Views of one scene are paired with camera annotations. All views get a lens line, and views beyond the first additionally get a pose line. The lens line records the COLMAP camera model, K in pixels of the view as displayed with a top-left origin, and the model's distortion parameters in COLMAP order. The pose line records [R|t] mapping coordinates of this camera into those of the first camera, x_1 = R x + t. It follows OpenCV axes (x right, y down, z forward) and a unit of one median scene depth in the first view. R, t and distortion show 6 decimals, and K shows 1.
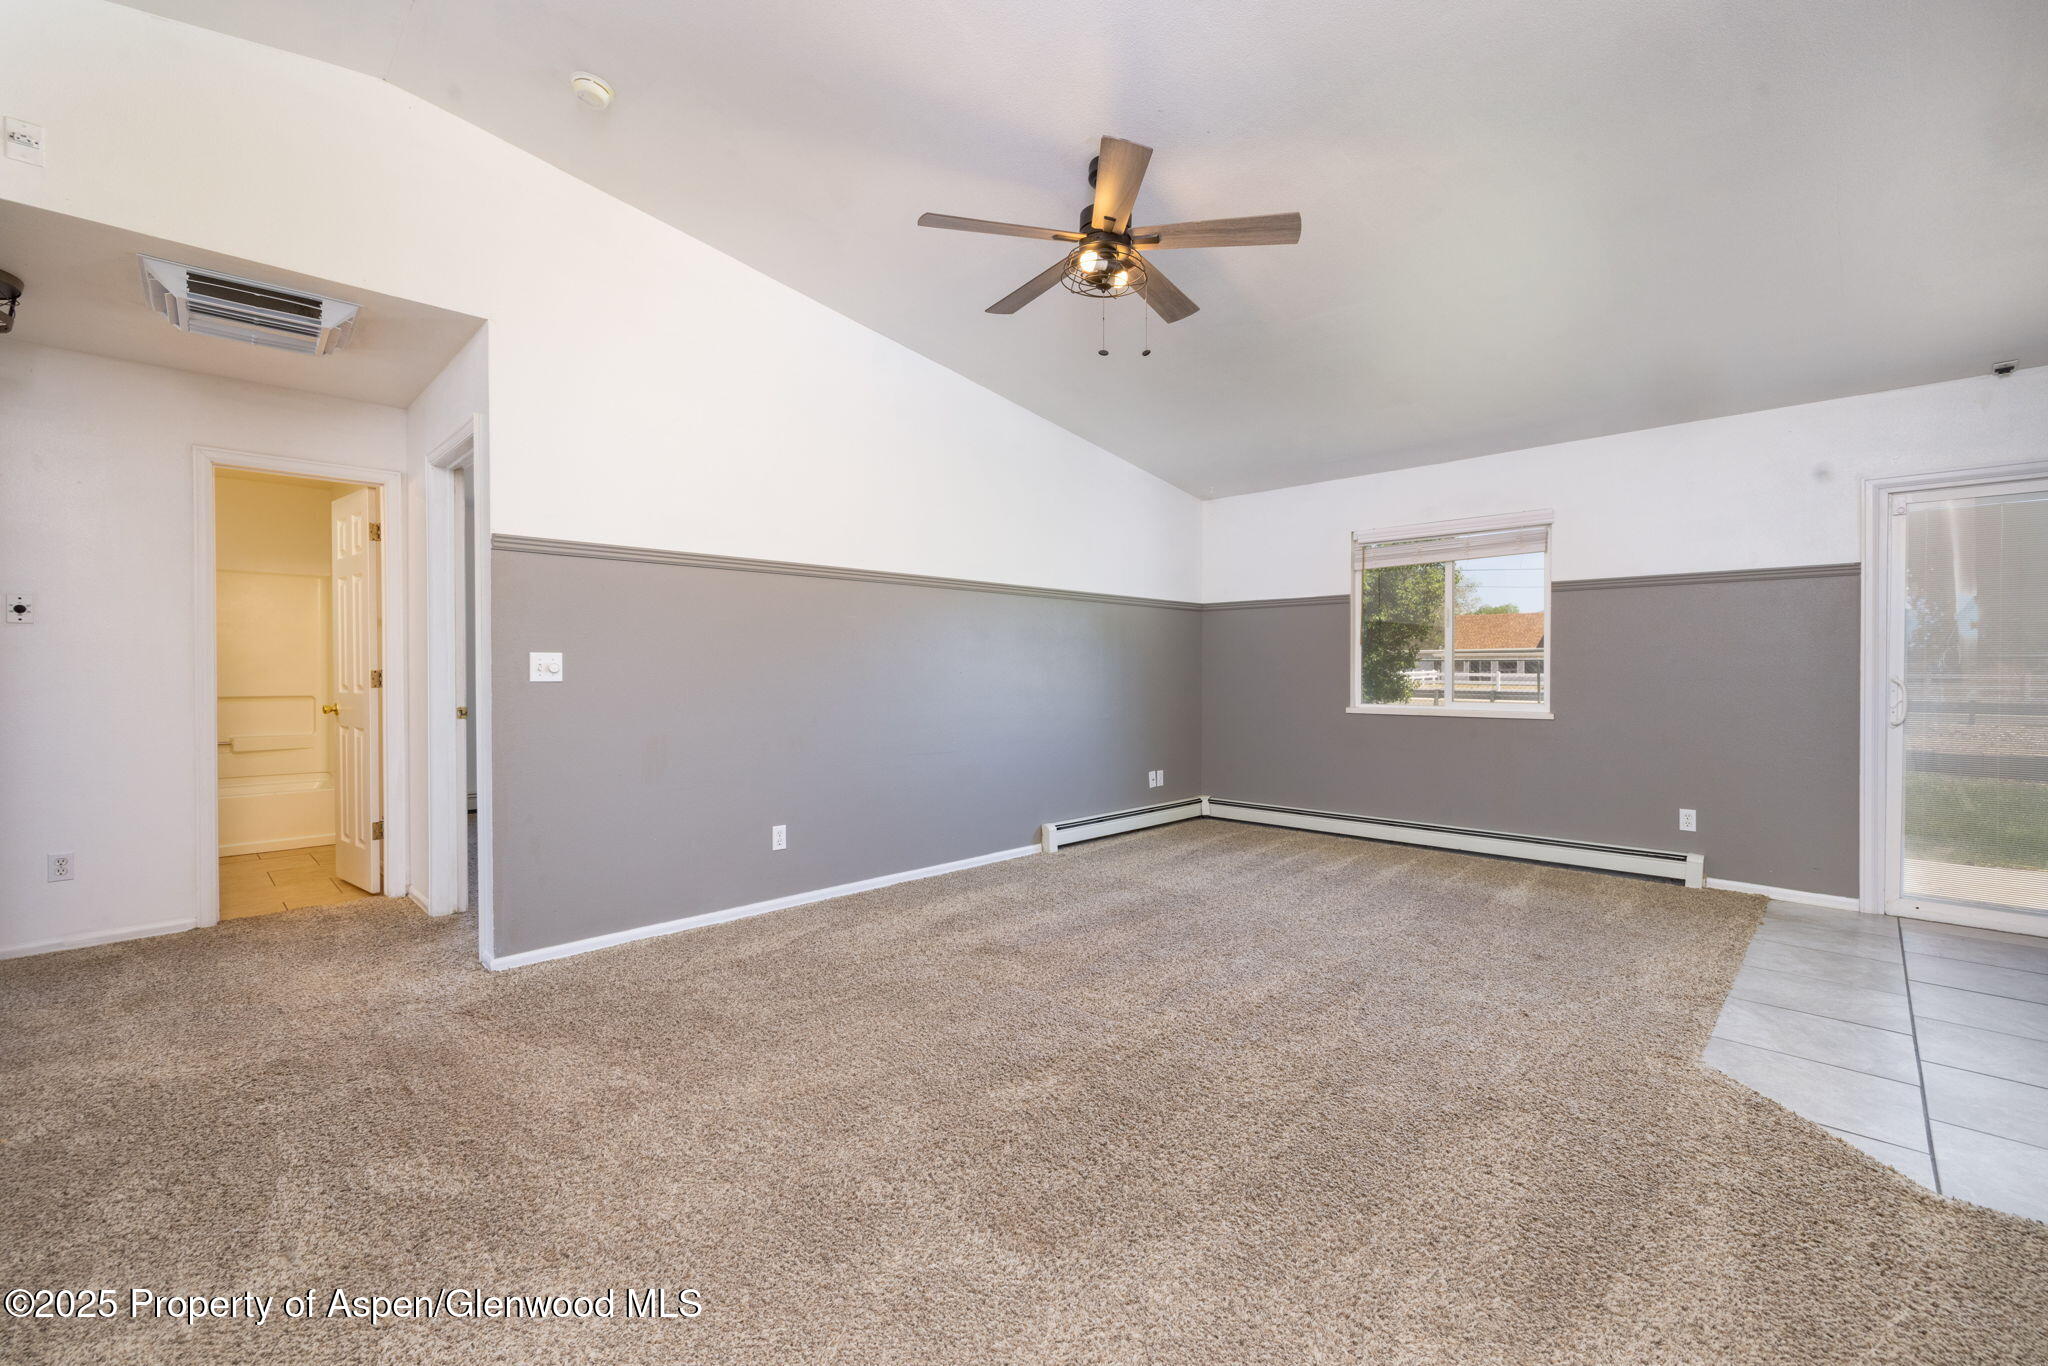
lens RADIAL K [[854.1, 0, 1026.2], [0, 854.1, 678.5], [0, 0, 1]] dist [0.000479, 0.000261]
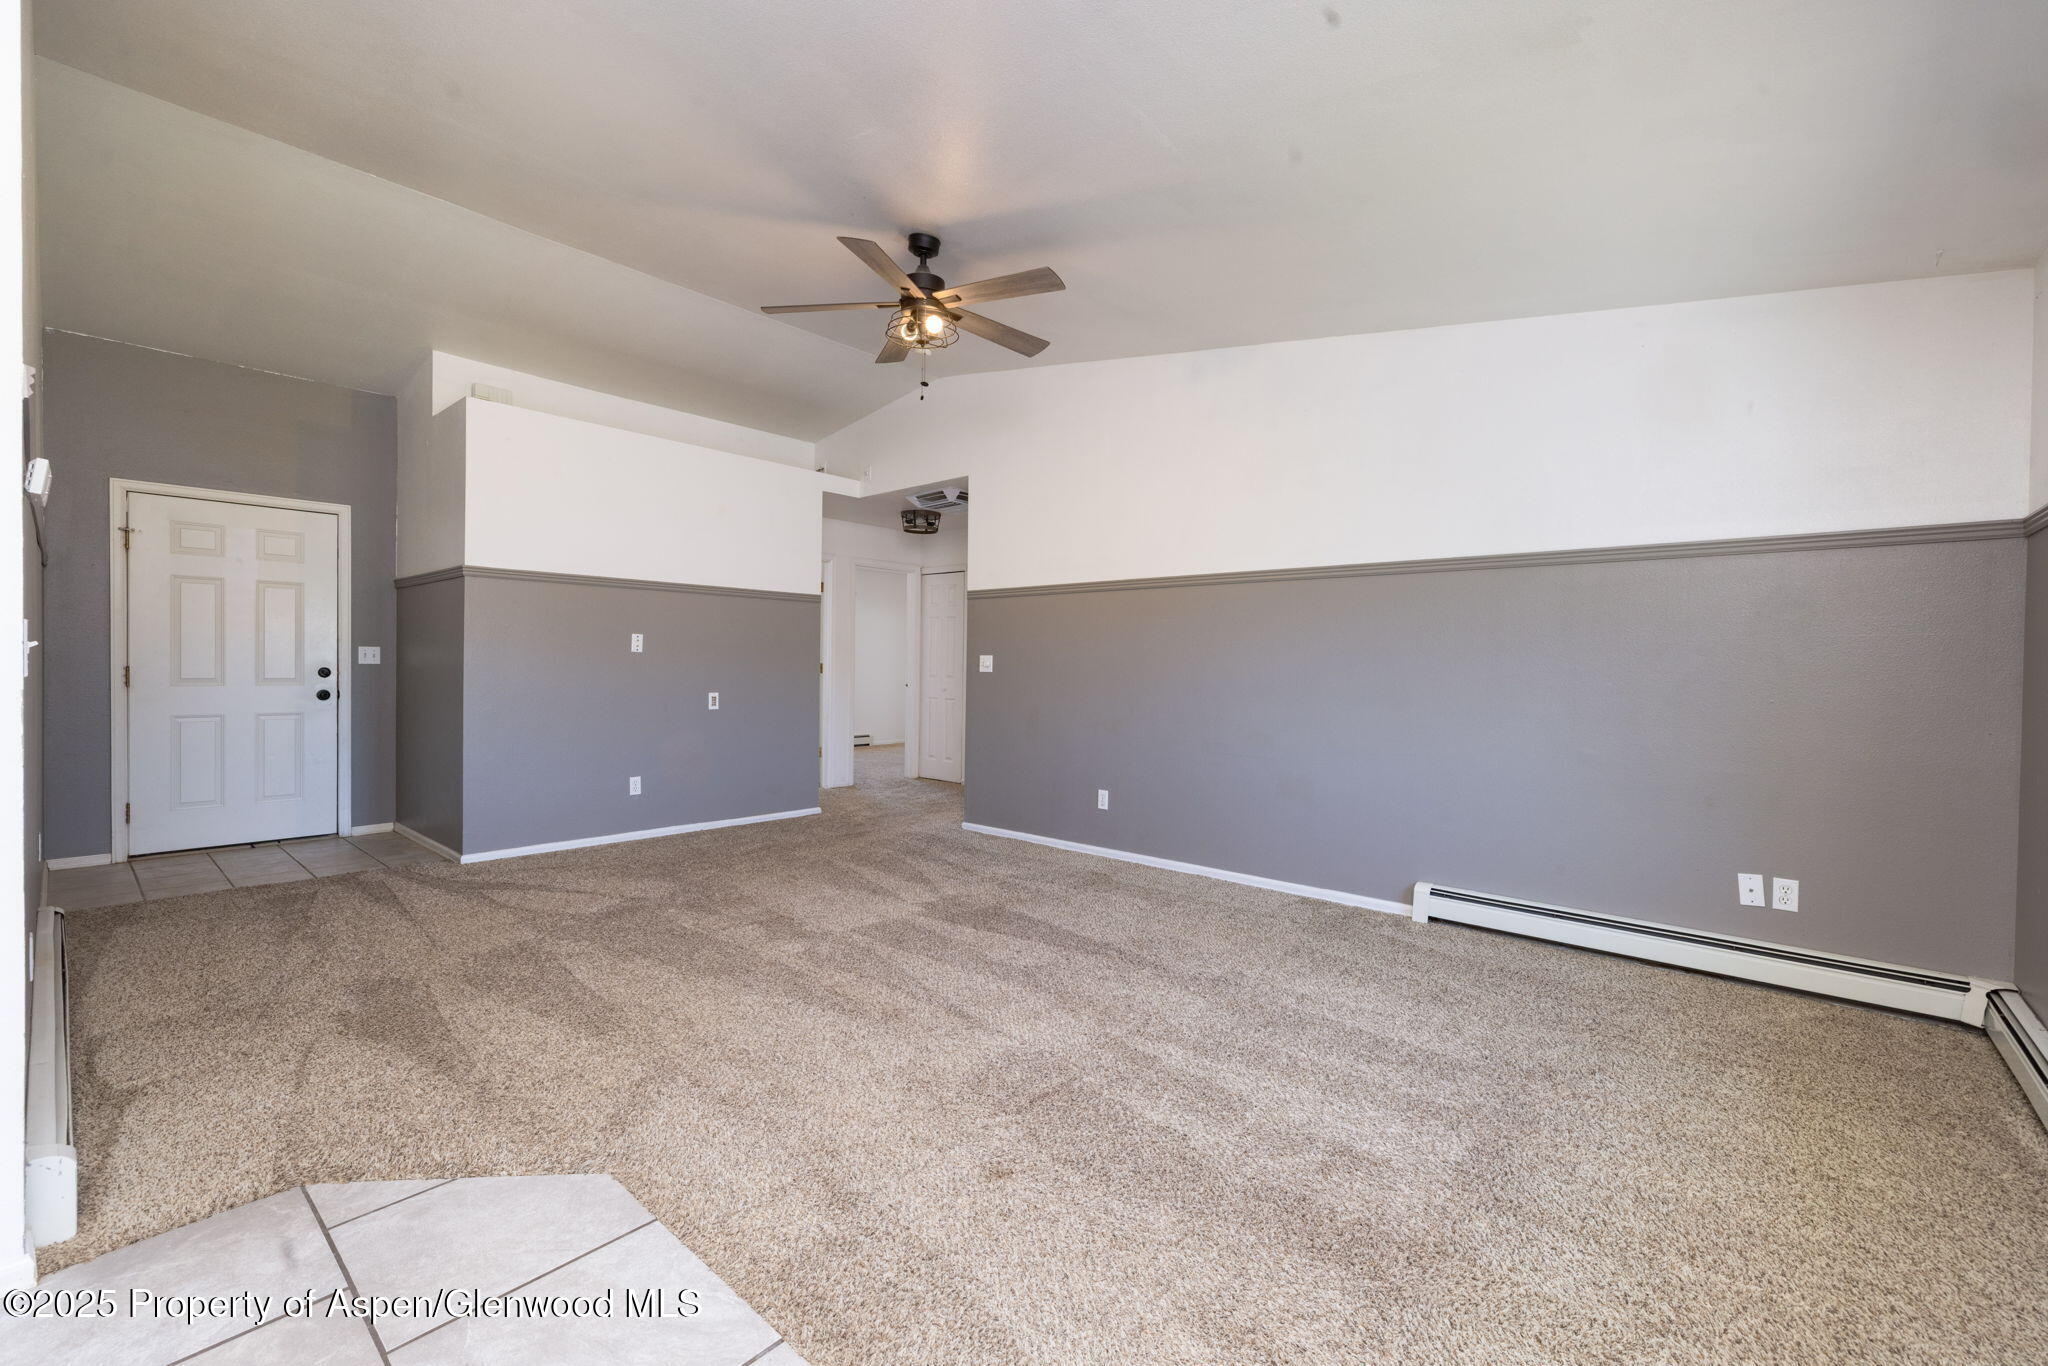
lens RADIAL K [[855.1, 0, 1025.6], [0, 855.1, 678.4], [0, 0, 1]] dist [0.000182, 0.000367]
pose [[0.058901, 0.018748, -0.998088, 1.060564], [-0.021686, 0.999612, 0.017497, -0.015174], [0.998028, 0.020614, 0.059285, 0.883673]]
